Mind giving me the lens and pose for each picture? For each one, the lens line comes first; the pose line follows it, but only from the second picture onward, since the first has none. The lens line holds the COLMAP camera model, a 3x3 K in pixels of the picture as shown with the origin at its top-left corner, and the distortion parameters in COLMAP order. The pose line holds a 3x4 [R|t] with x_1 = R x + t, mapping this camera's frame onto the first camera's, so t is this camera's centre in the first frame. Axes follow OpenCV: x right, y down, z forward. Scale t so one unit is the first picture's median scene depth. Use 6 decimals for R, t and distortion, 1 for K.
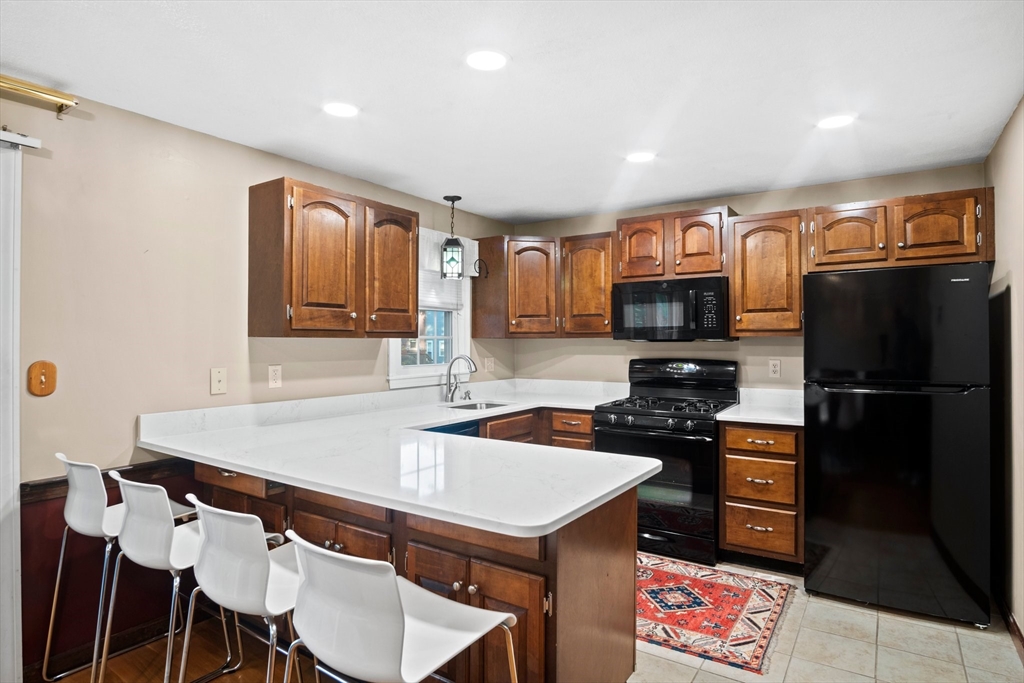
lens RADIAL K [[560.0, 0, 510.5], [0, 560.0, 338.3], [0, 0, 1]] dist [-0.026195, 0.003419]
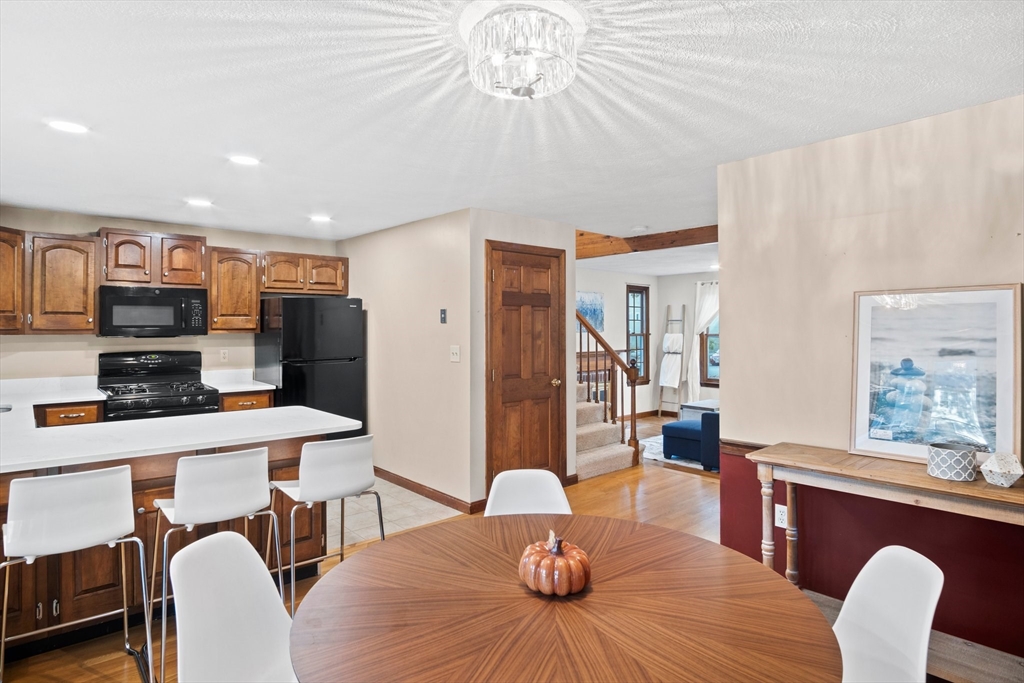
lens RADIAL K [[560.0, 0, 509.1], [0, 560.0, 335.3], [0, 0, 1]] dist [-0.026195, 0.003419]
pose [[0.251274, -0.011200, 0.967851, -0.731320], [-0.006786, 0.999888, 0.013332, -0.021177], [-0.967892, -0.009918, 0.251169, -0.056460]]
